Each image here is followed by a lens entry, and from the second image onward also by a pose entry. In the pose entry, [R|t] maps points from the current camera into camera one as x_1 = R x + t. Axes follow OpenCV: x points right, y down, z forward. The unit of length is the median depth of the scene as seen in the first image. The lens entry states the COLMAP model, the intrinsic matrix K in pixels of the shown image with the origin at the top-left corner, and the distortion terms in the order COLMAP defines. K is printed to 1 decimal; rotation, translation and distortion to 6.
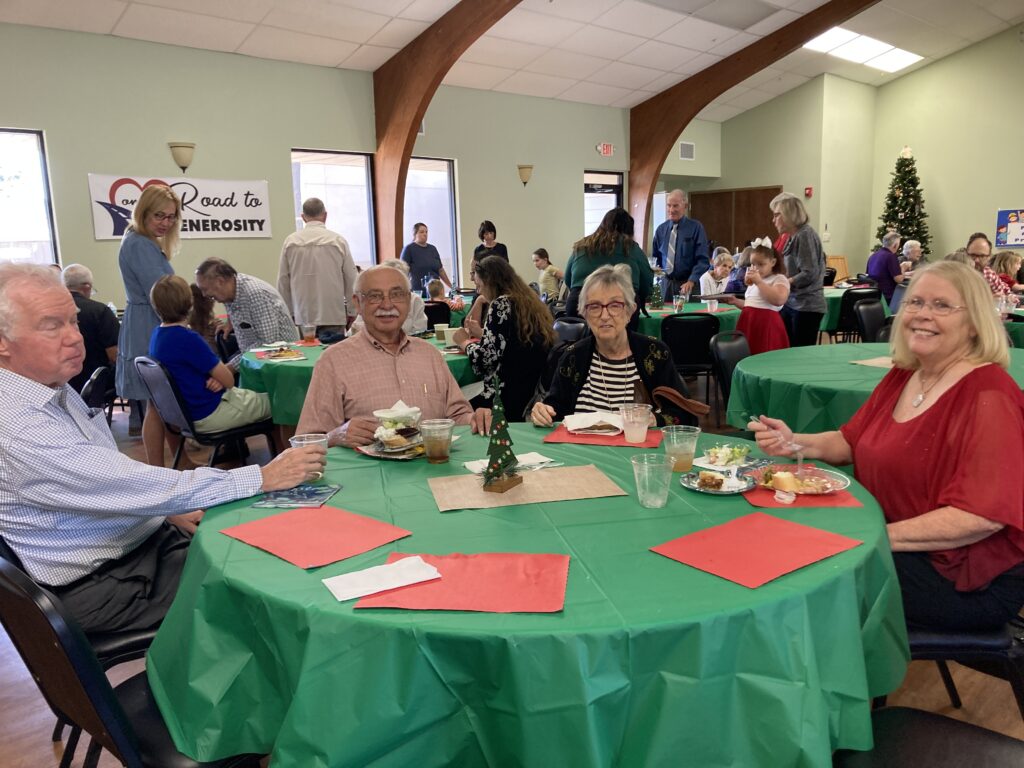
lens RADIAL K [[821.0, 0, 512.0], [0, 821.0, 384.0], [0, 0, 1]] dist [0.001738, -0.008154]
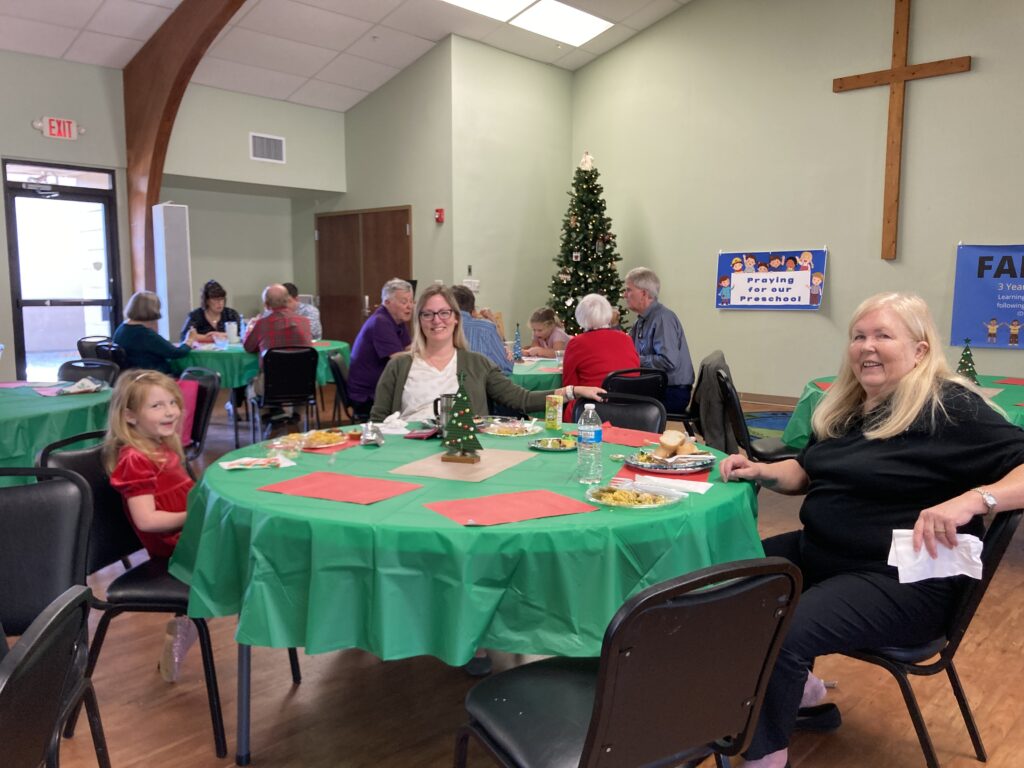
lens RADIAL K [[821.0, 0, 512.0], [0, 821.0, 384.0], [0, 0, 1]] dist [0.001738, -0.008154]
pose [[0.995804, 0.021269, 0.089001, 0.366434], [-0.017097, 0.998731, -0.047377, -0.071070], [-0.089895, 0.045656, 0.994904, 0.355768]]
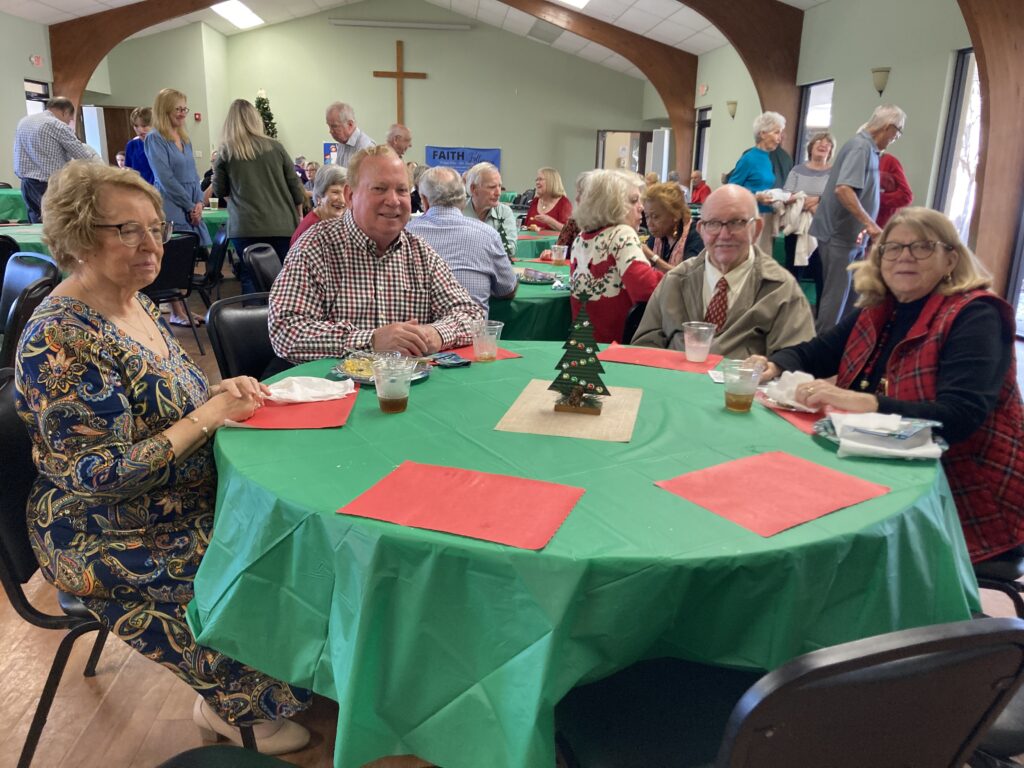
lens RADIAL K [[821.0, 0, 512.0], [0, 821.0, 384.0], [0, 0, 1]] dist [0.001738, -0.008154]
pose [[0.640460, -0.148356, 0.753526, -0.343691], [0.074072, 0.988523, 0.131665, 0.041919], [-0.764411, -0.028511, 0.644098, -0.193896]]
